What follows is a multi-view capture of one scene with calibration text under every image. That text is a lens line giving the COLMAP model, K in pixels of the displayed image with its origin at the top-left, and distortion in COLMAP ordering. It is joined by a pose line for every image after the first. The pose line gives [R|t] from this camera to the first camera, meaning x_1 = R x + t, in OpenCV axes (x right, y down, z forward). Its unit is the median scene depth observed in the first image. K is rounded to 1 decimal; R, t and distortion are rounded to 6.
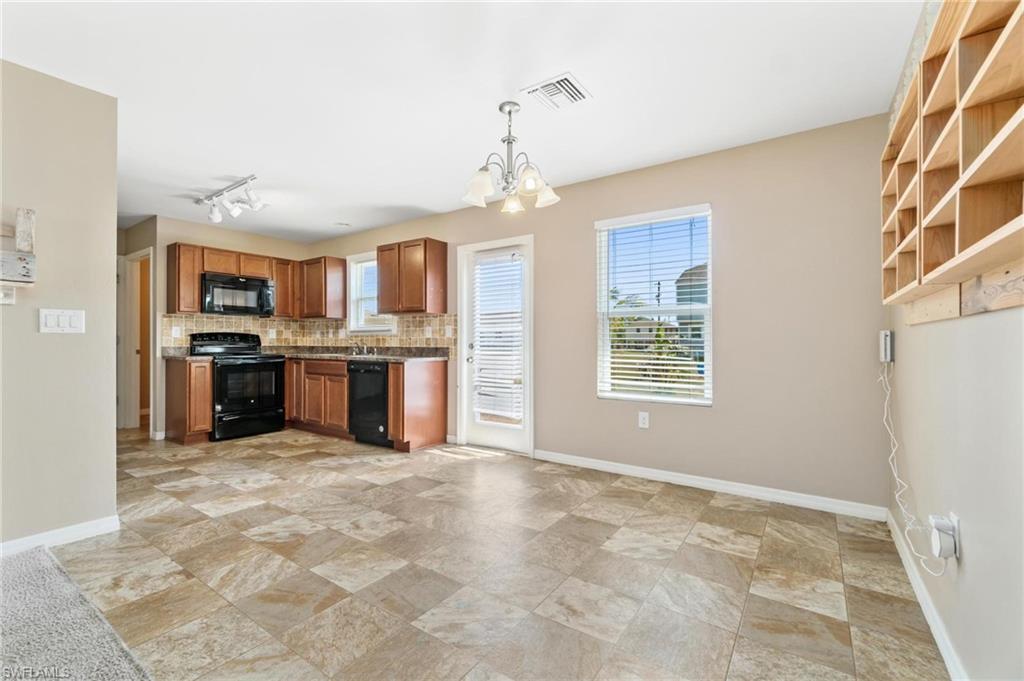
lens RADIAL K [[441.9, 0, 505.0], [0, 441.9, 340.4], [0, 0, 1]] dist [-0.009316, 0.003888]
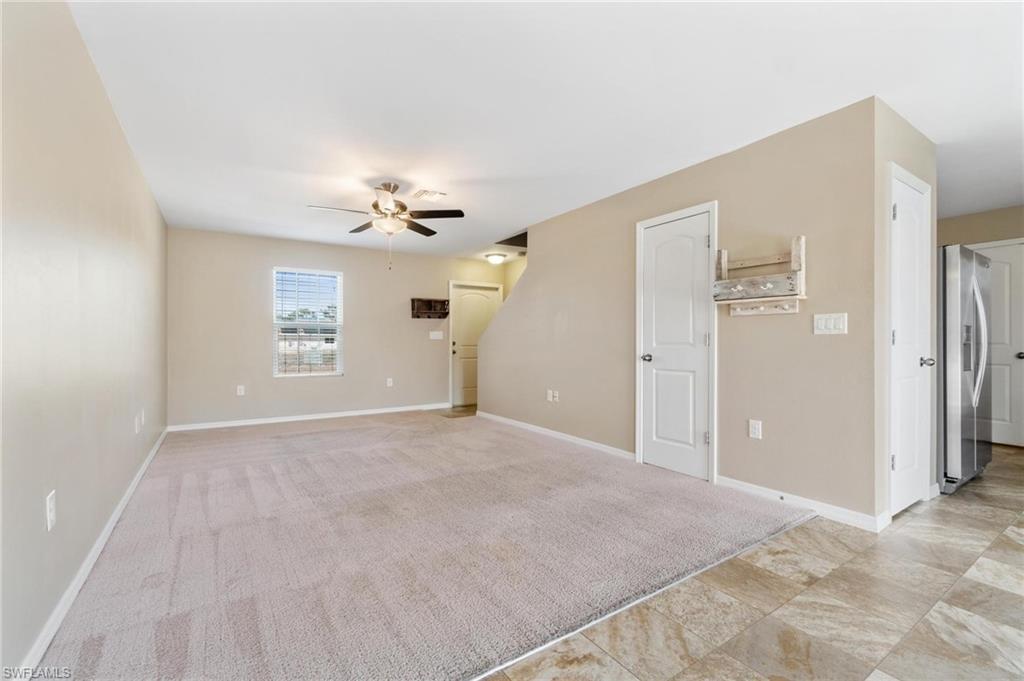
lens RADIAL K [[441.9, 0, 505.6], [0, 441.9, 342.5], [0, 0, 1]] dist [-0.009316, 0.003888]
pose [[-0.374736, -0.002358, -0.927129, 0.212068], [0.003983, 0.999983, -0.004153, 0.003496], [0.927123, -0.005249, -0.374720, 0.367357]]
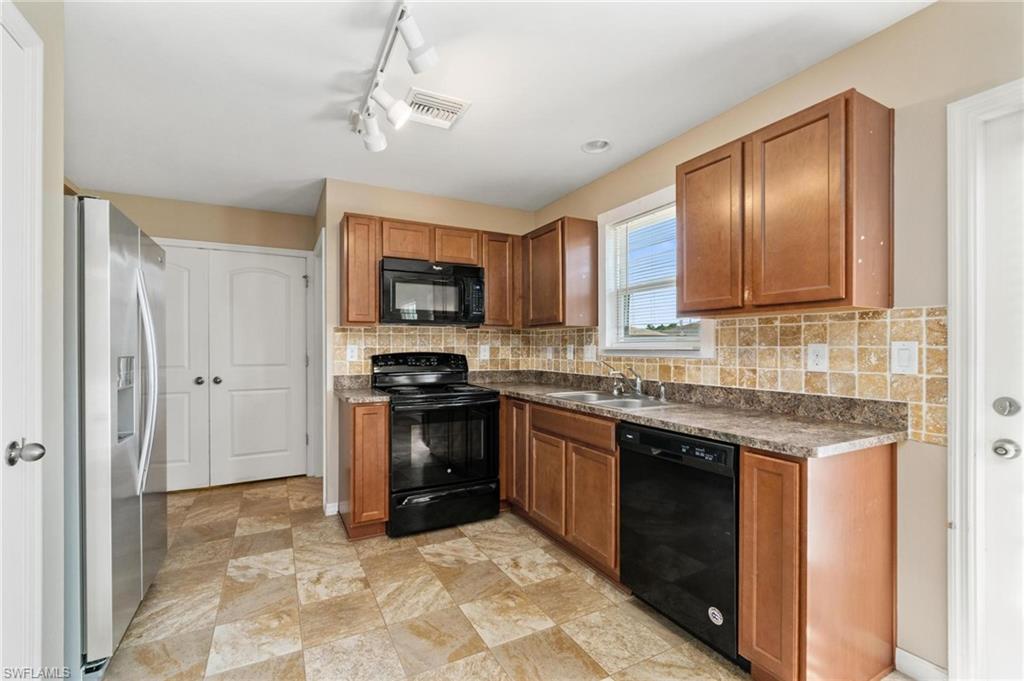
lens RADIAL K [[441.9, 0, 505.4], [0, 441.9, 348.0], [0, 0, 1]] dist [-0.009316, 0.003888]
pose [[0.887590, -0.000215, -0.460635, -0.284876], [0.002599, 0.999986, 0.004541, -0.035323], [0.460628, -0.005228, 0.887578, 0.621334]]
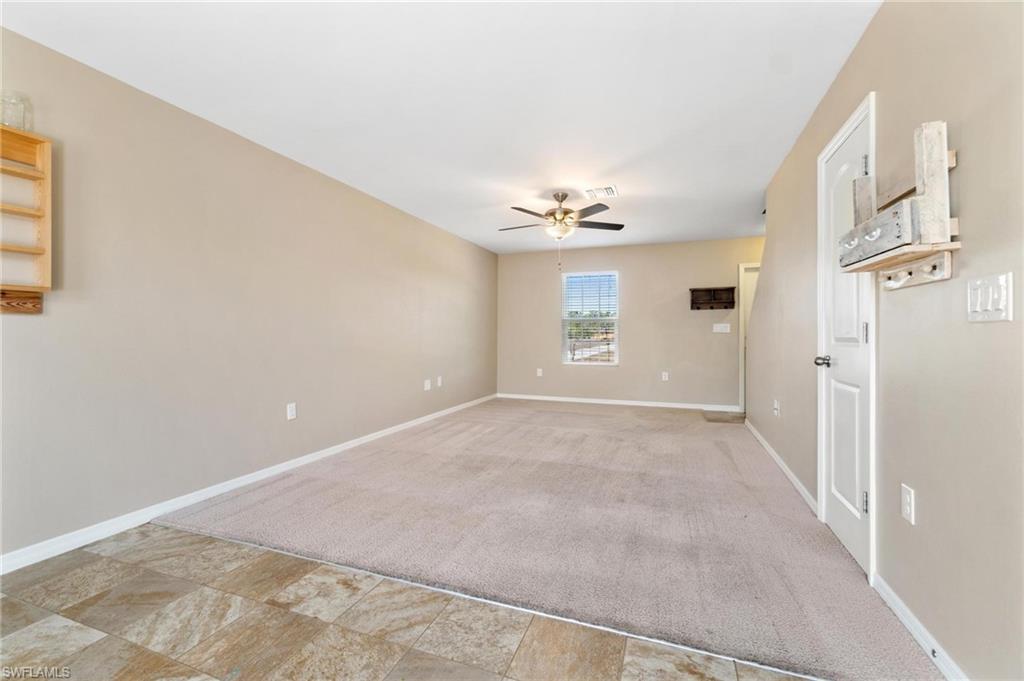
lens RADIAL K [[441.9, 0, 505.1], [0, 441.9, 329.2], [0, 0, 1]] dist [-0.009316, 0.003888]
pose [[-0.970194, -0.011080, -0.242078, -0.190914], [-0.007073, 0.999823, -0.017418, 0.002928], [0.242228, -0.015186, -0.970101, 0.774570]]
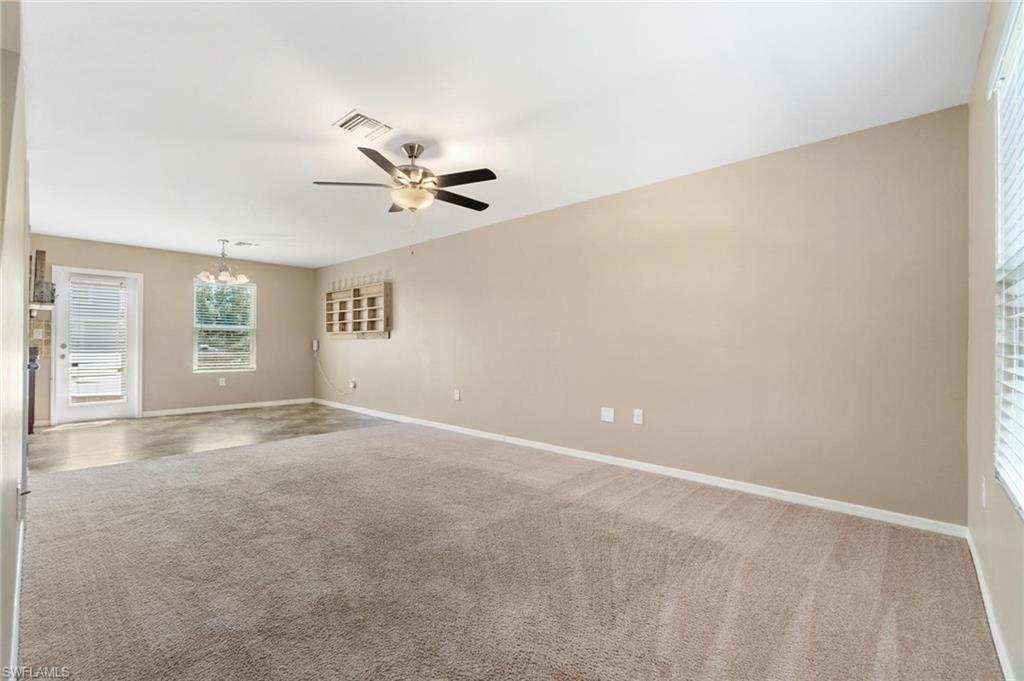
lens RADIAL K [[441.9, 0, 502.6], [0, 441.9, 341.8], [0, 0, 1]] dist [-0.009316, 0.003888]
pose [[0.136300, 0.005310, 0.990653, -1.303393], [-0.009117, 0.999950, -0.004105, -0.006162], [-0.990626, -0.008472, 0.136341, -0.473972]]
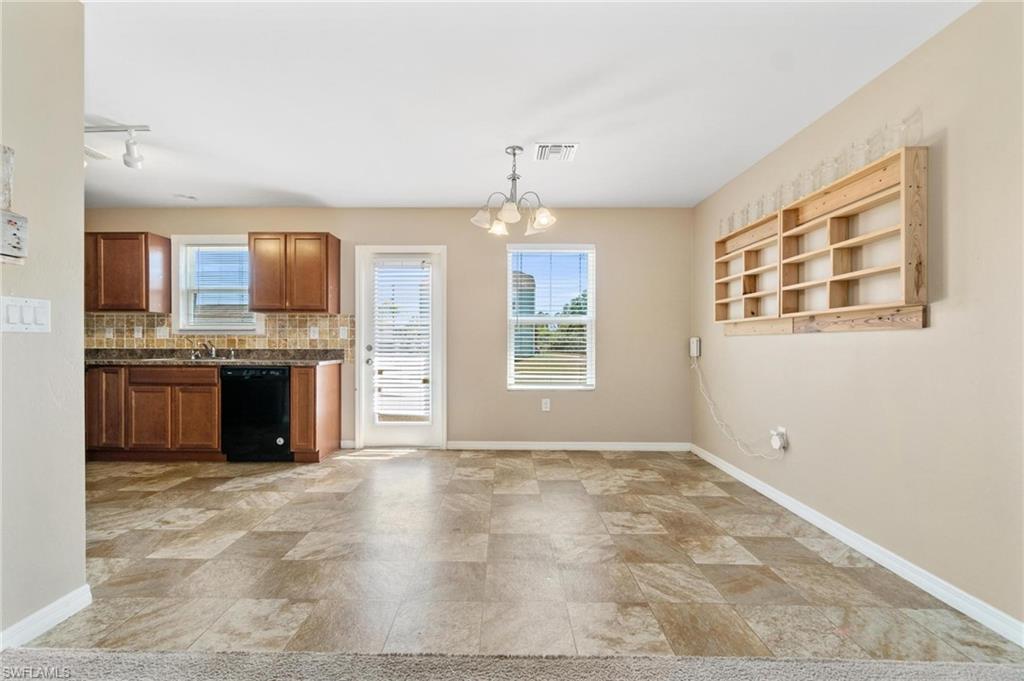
lens RADIAL K [[441.9, 0, 502.6], [0, 441.9, 347.5], [0, 0, 1]] dist [-0.009316, 0.003888]
pose [[0.822036, -0.004071, 0.569422, -0.446856], [-0.004248, 0.999903, 0.013281, -0.002828], [-0.569420, -0.013336, 0.821938, 0.013872]]
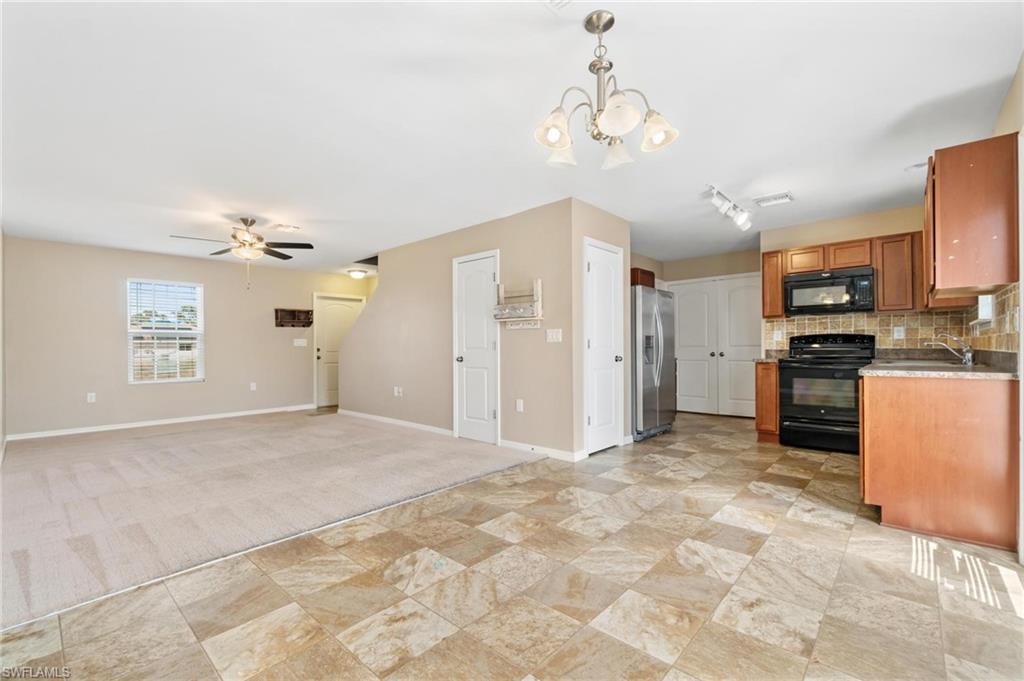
lens RADIAL K [[441.9, 0, 508.0], [0, 441.9, 349.6], [0, 0, 1]] dist [-0.009316, 0.003888]
pose [[-0.131396, 0.003811, -0.991323, 0.471217], [0.012952, 0.999914, 0.002128, 0.004749], [0.991245, -0.012560, -0.131434, 0.598764]]
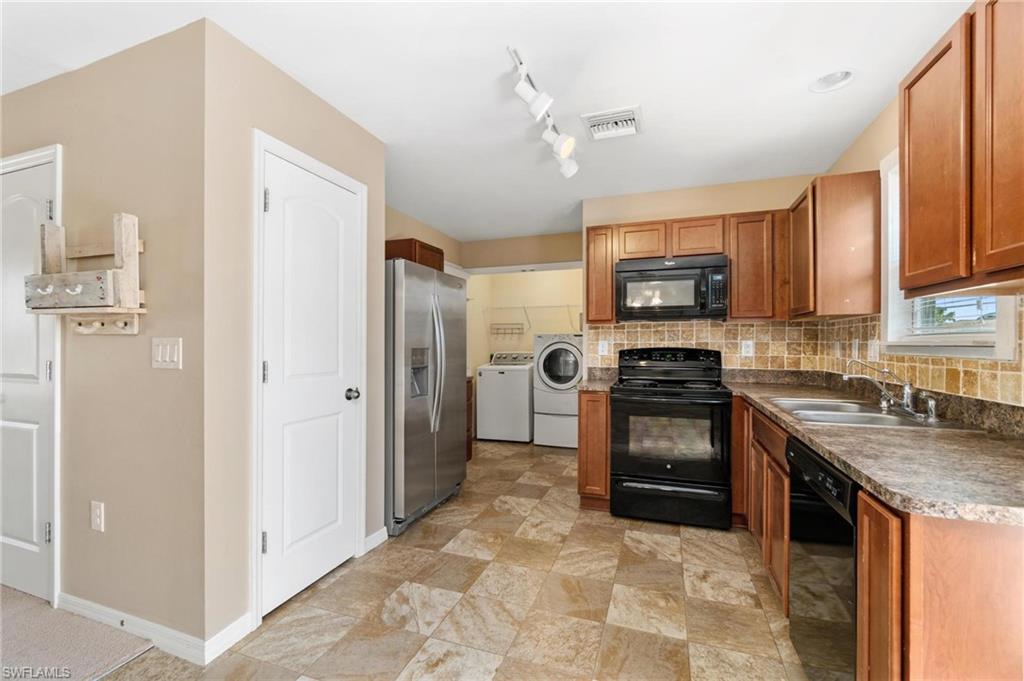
lens RADIAL K [[441.9, 0, 504.1], [0, 441.9, 343.5], [0, 0, 1]] dist [-0.009316, 0.003888]
pose [[0.256168, -0.000198, -0.966632, -0.074120], [0.003521, 0.999994, 0.000728, -0.033347], [0.966626, -0.003590, 0.256167, 0.777369]]
